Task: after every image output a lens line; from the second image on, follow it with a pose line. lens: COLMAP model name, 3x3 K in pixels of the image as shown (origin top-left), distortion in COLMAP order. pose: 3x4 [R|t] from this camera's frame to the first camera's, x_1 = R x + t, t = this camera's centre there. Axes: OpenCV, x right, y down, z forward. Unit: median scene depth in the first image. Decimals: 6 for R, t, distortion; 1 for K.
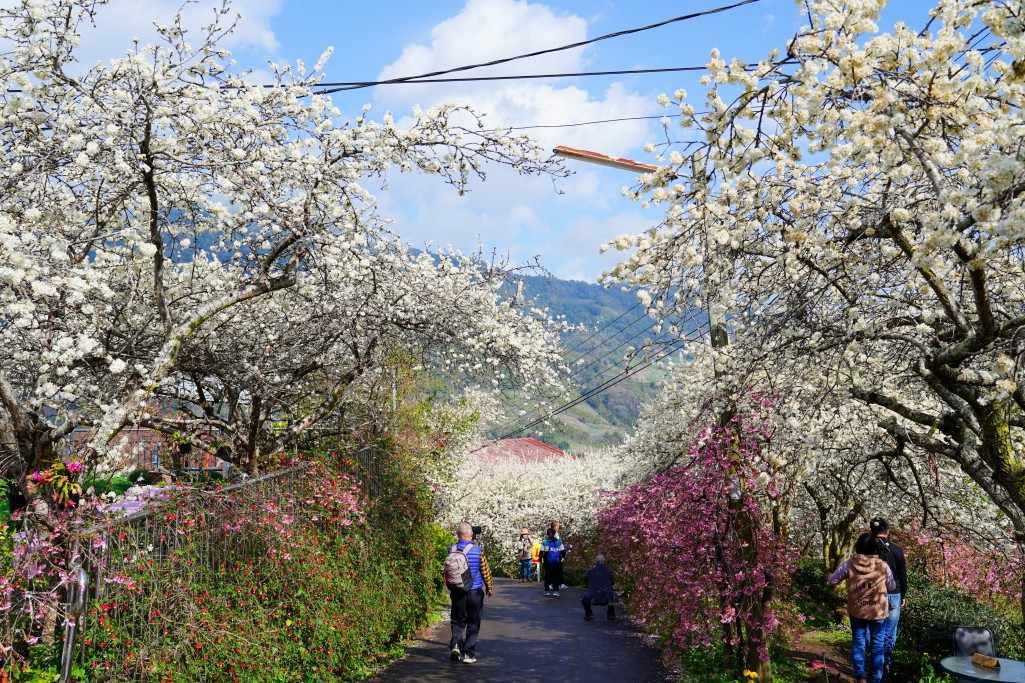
lens RADIAL K [[990.3, 0, 512.5], [0, 990.3, 341.5], [0, 0, 1]] dist [0.003292, 0.001144]
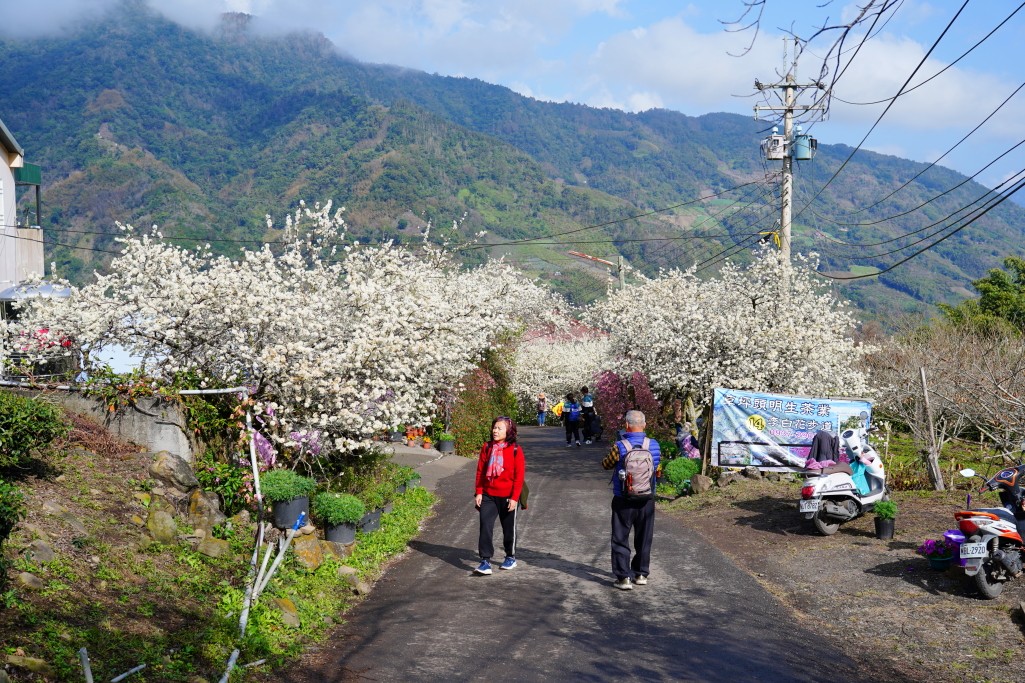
lens RADIAL K [[1165.3, 0, 512.5], [0, 1165.3, 341.5], [0, 0, 1]] dist [-0.003191, -0.002493]
pose [[0.999833, 0.003417, -0.017936, -0.015088], [-0.000895, 0.990323, 0.138781, -0.112726], [0.018237, -0.138742, 0.990161, -0.625783]]
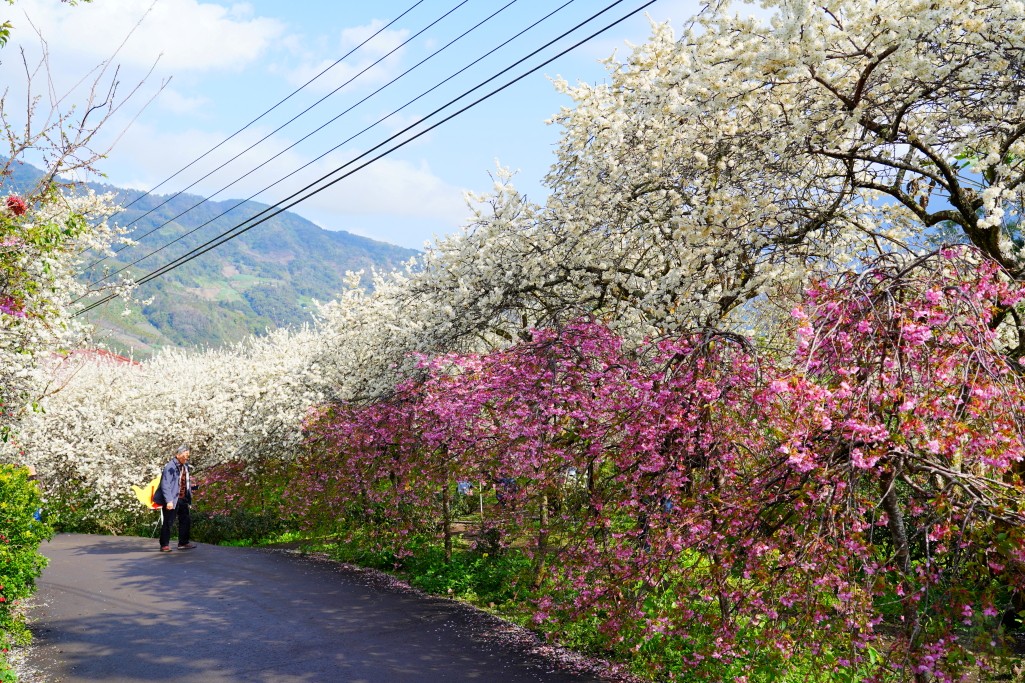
lens RADIAL K [[990.3, 0, 512.5], [0, 990.3, 341.5], [0, 0, 1]] dist [0.003292, 0.001144]
pose [[0.909883, -0.005733, 0.414825, -0.027144], [-0.027398, 0.996891, 0.073871, 0.055779], [-0.413959, -0.078579, 0.906897, 0.294018]]
